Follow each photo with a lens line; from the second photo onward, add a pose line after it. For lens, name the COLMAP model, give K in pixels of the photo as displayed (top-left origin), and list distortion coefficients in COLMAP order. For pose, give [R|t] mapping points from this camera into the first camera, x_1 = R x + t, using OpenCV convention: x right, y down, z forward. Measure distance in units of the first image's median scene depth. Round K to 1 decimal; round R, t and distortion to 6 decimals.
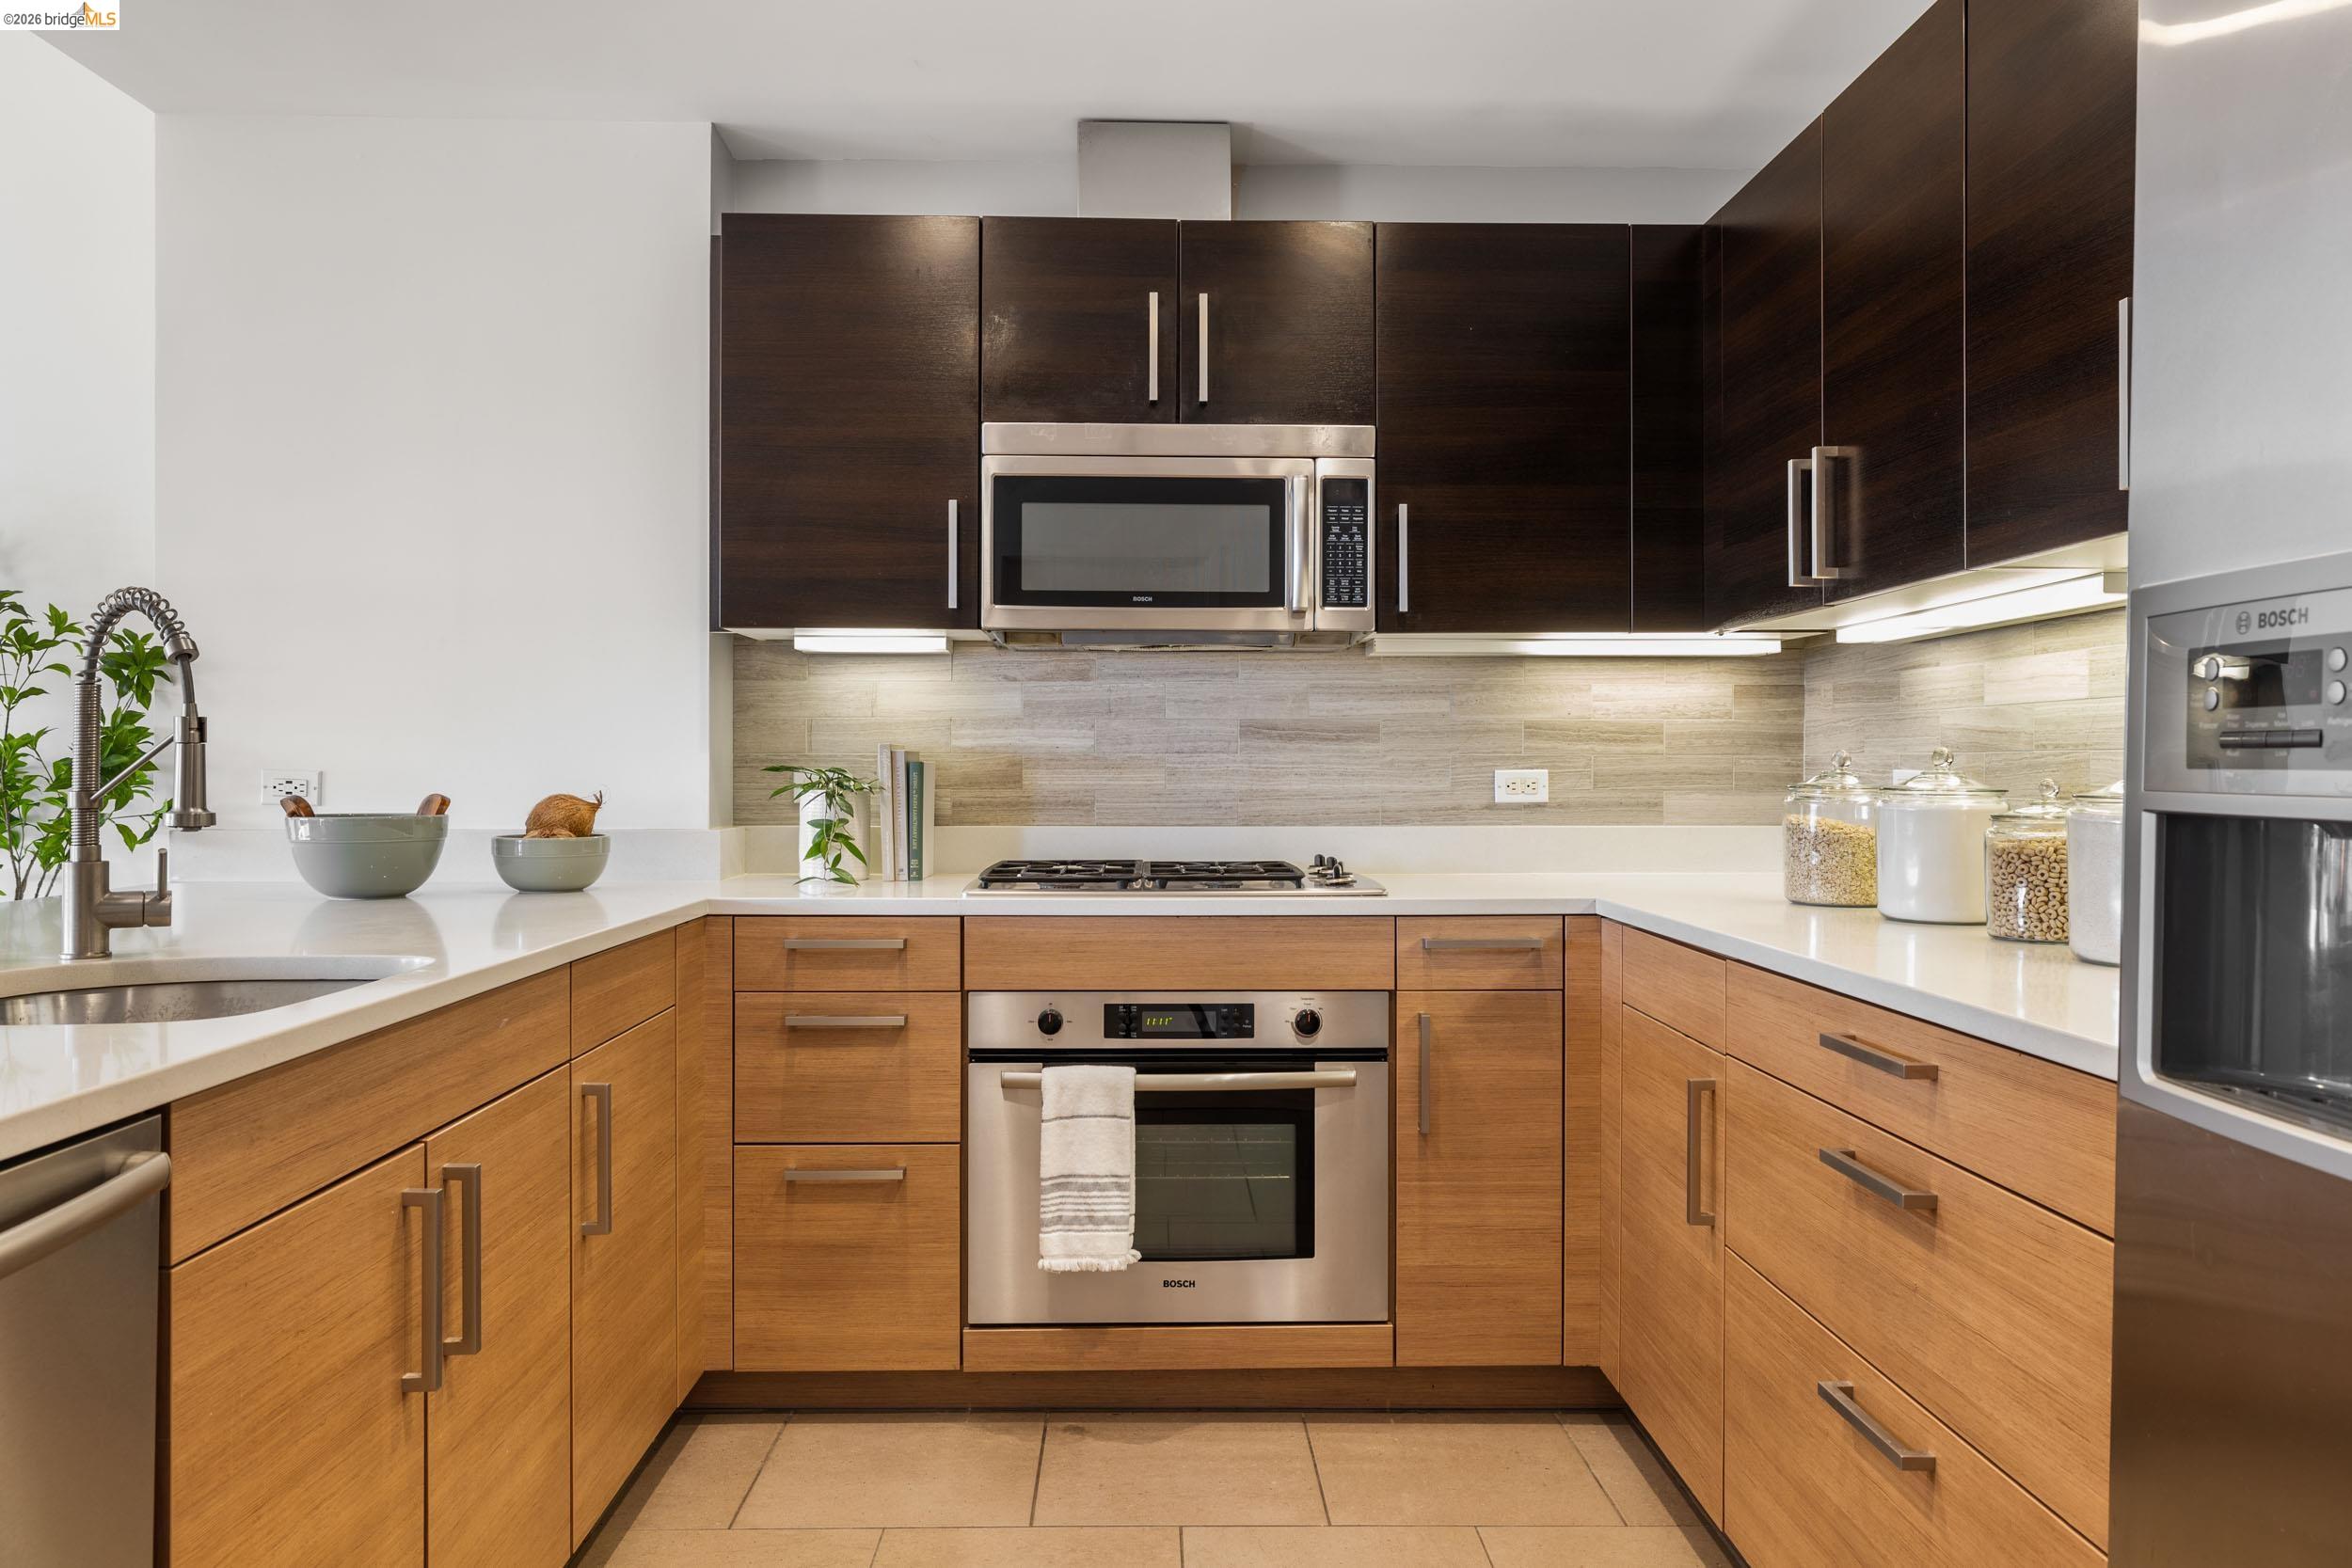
lens RADIAL K [[1632.5, 0, 1169.1], [0, 1632.5, 765.2], [0, 0, 1]] dist [0.006562, -0.003135]
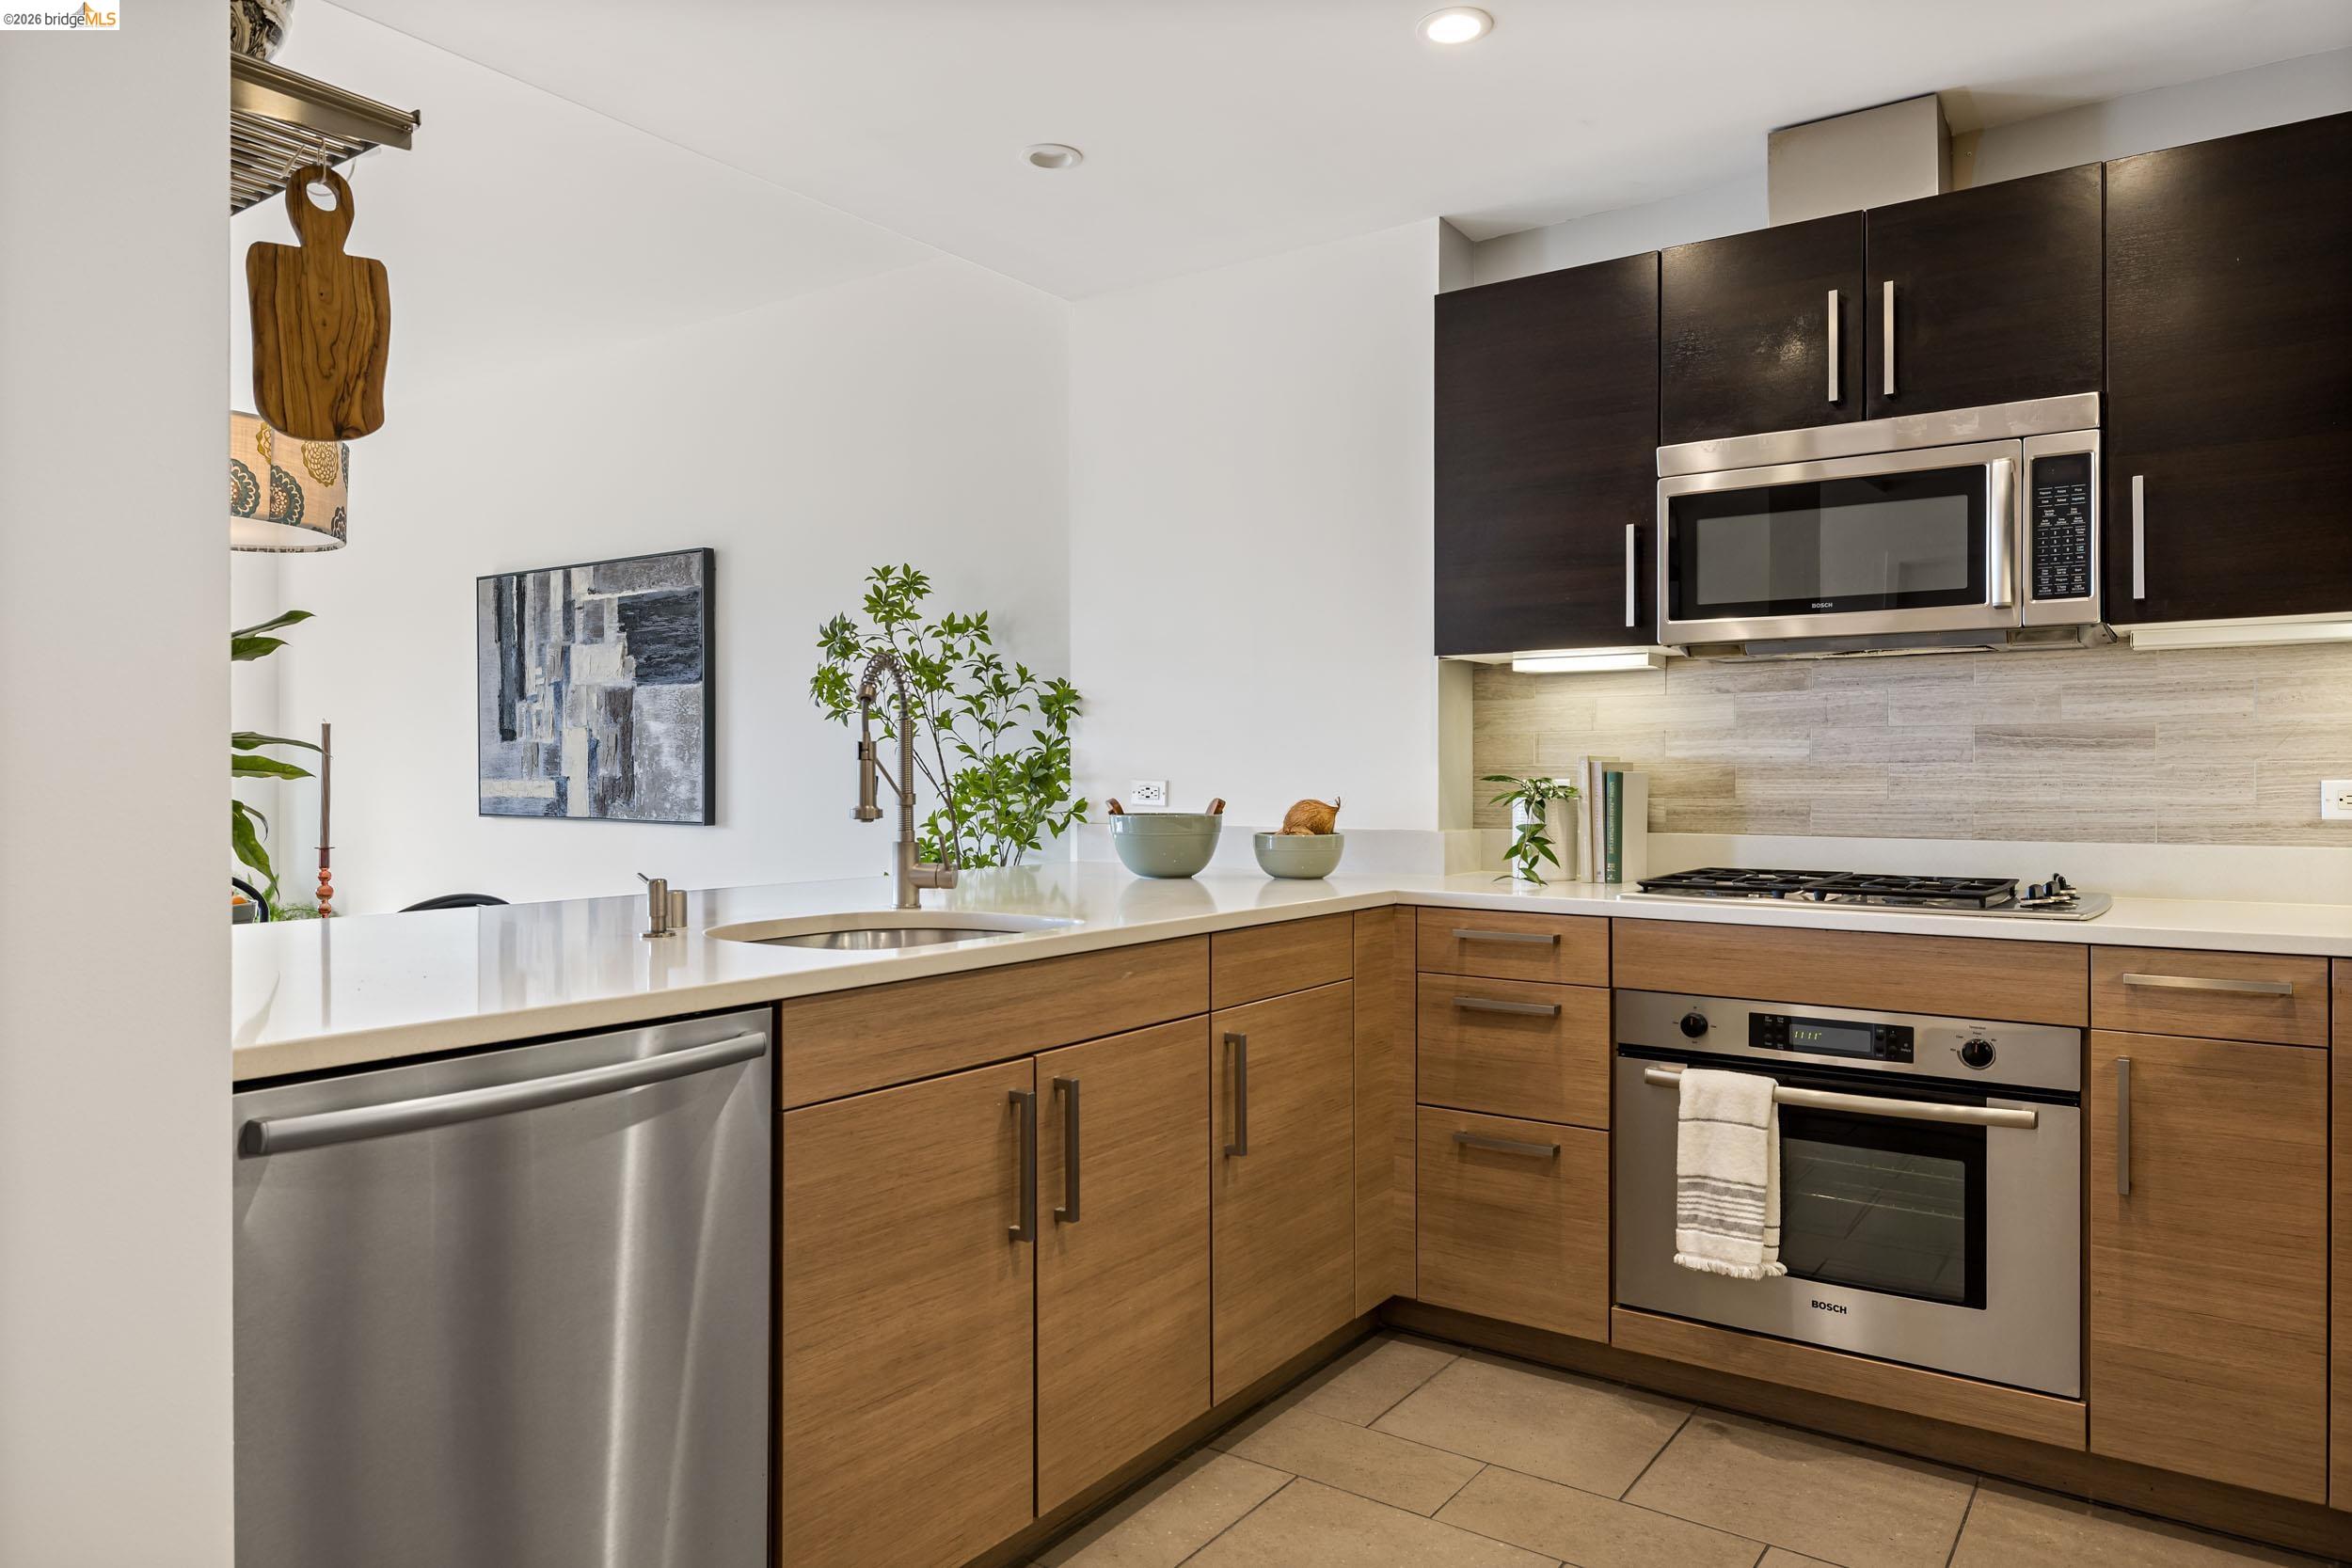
lens RADIAL K [[1492.8, 0, 1176.6], [0, 1492.8, 775.7], [0, 0, 1]] dist [0.008652, 0.000014]
pose [[0.804465, -0.001303, -0.593998, 0.222819], [0.001518, 0.999999, -0.000138, 0.000104], [0.593998, -0.000791, 0.804466, 0.050641]]
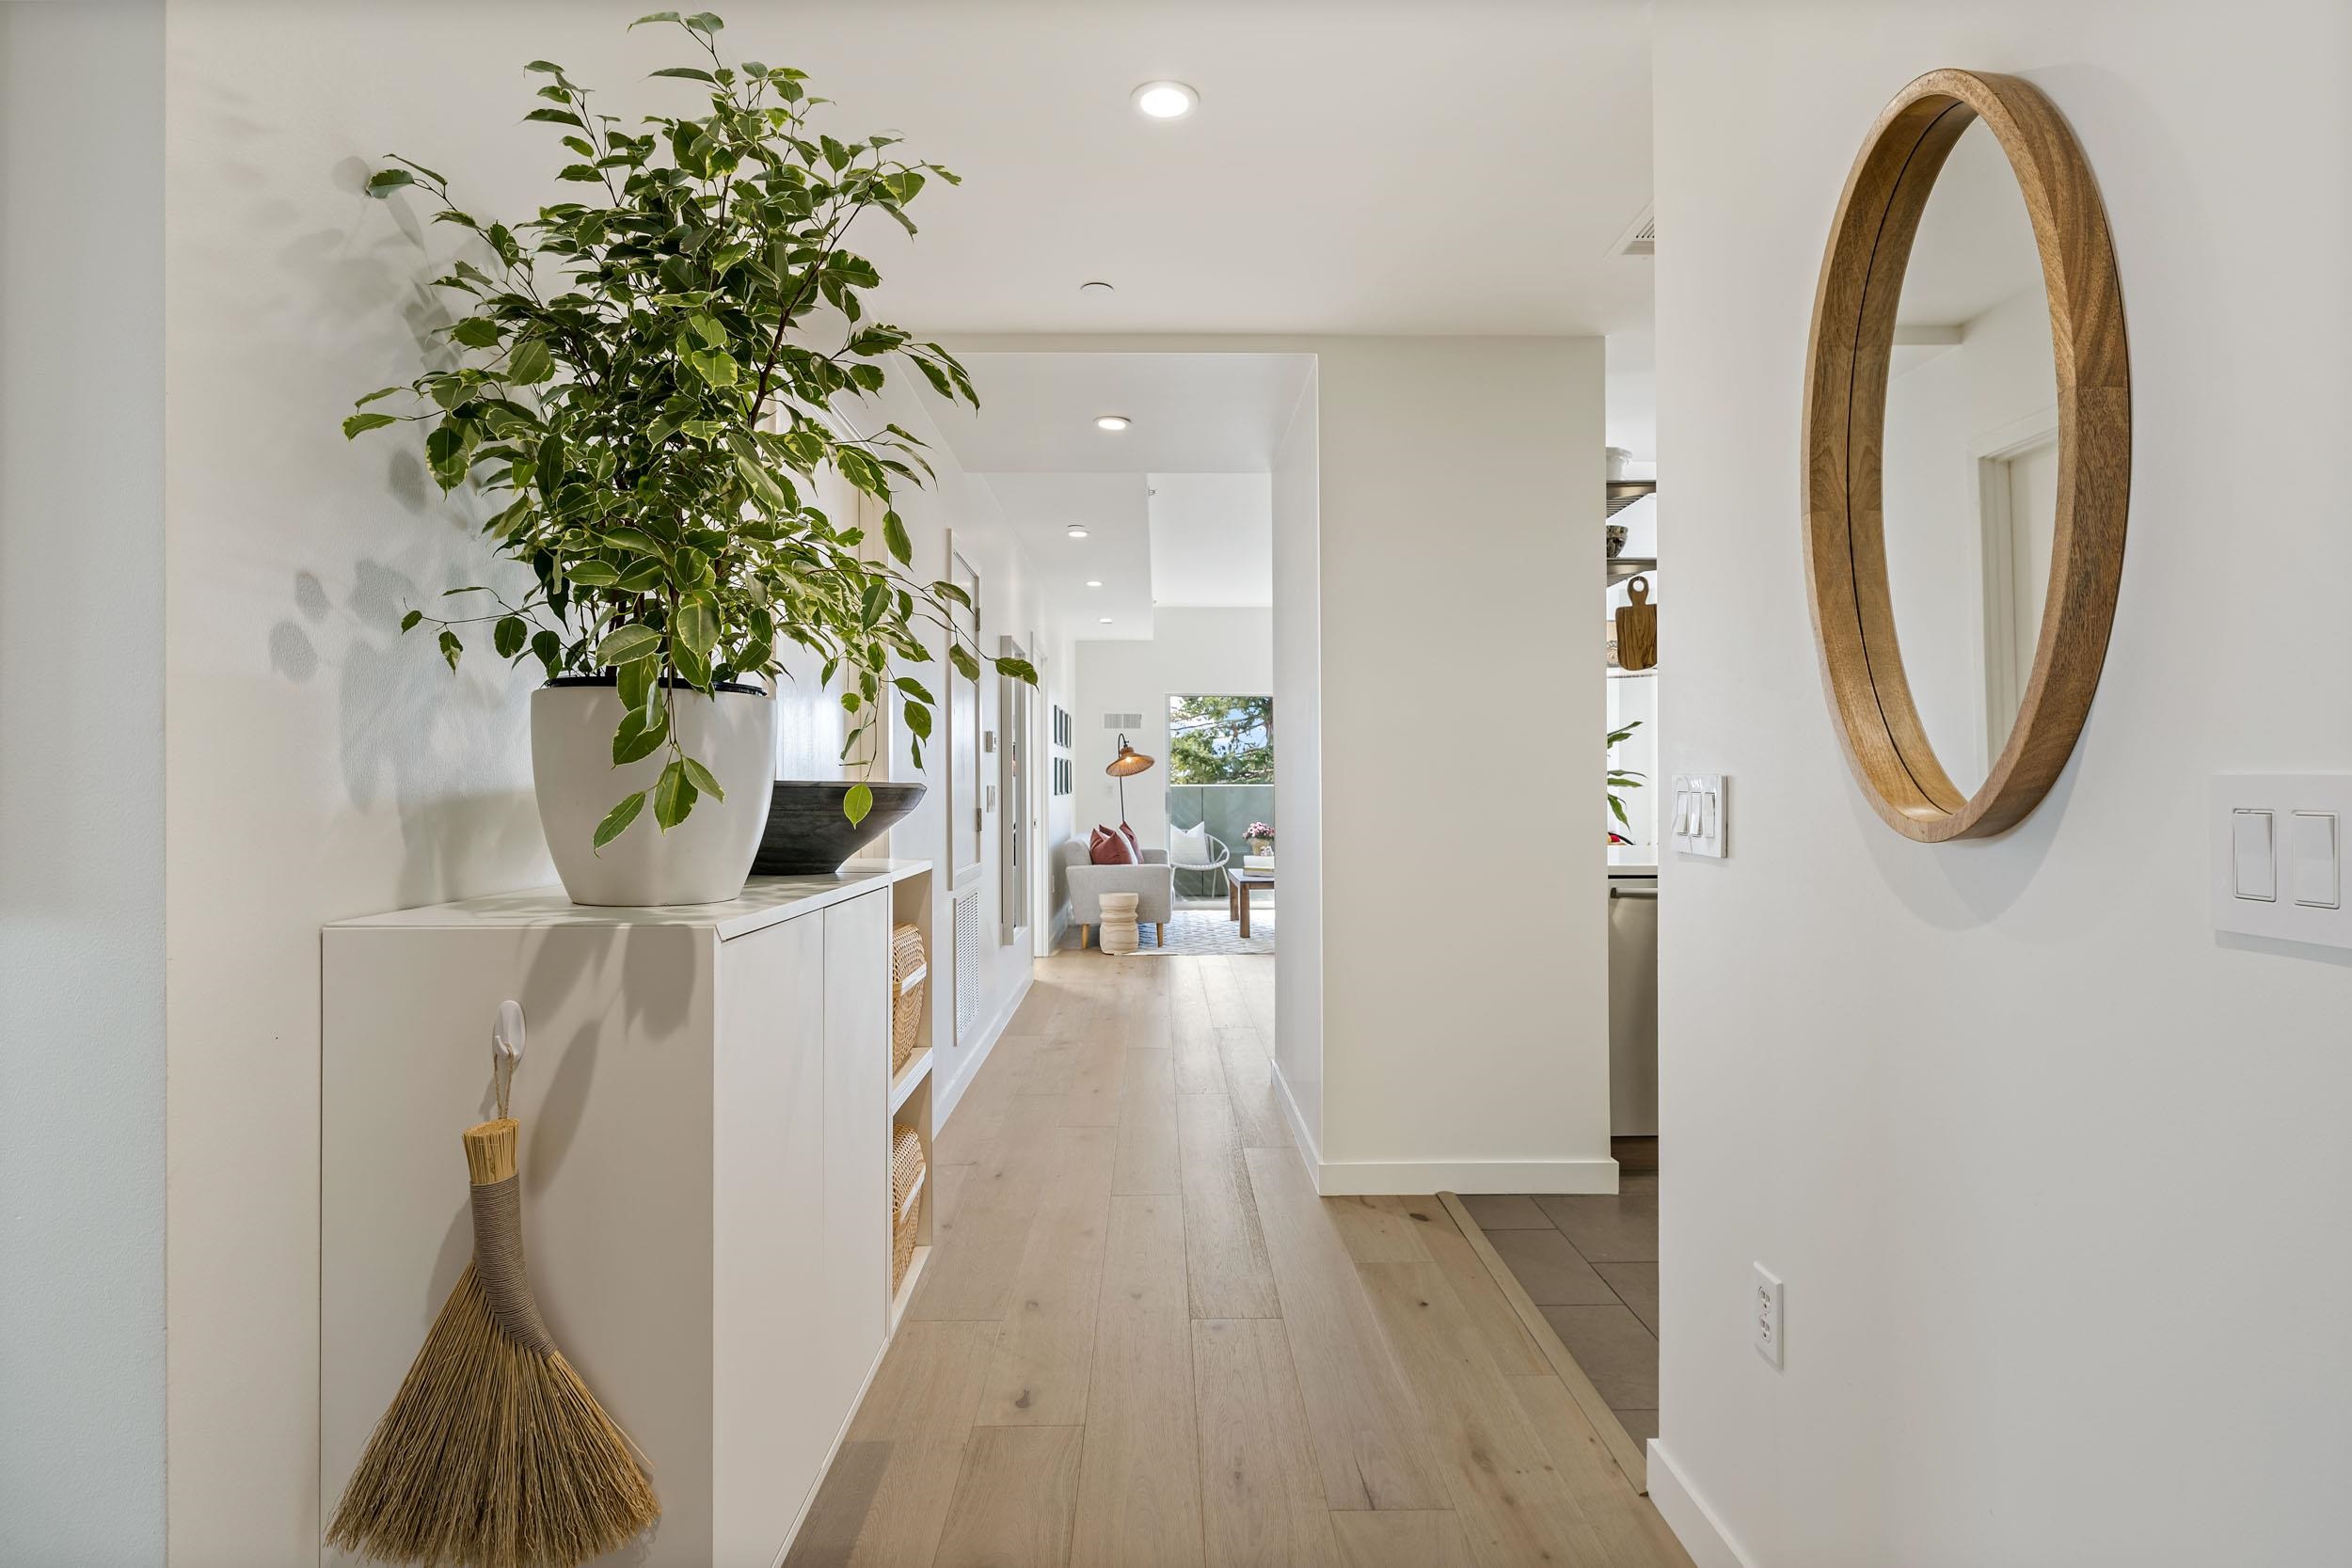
lens RADIAL K [[1185.4, 0, 1168.3], [0, 1185.4, 774.8], [0, 0, 1]] dist [0.000552, 0.000006]
pose [[-0.003330, -0.010278, -0.999942, 0.970077], [0.001407, 0.999946, -0.010283, 0.000238], [0.999993, -0.001441, -0.003315, -0.212194]]
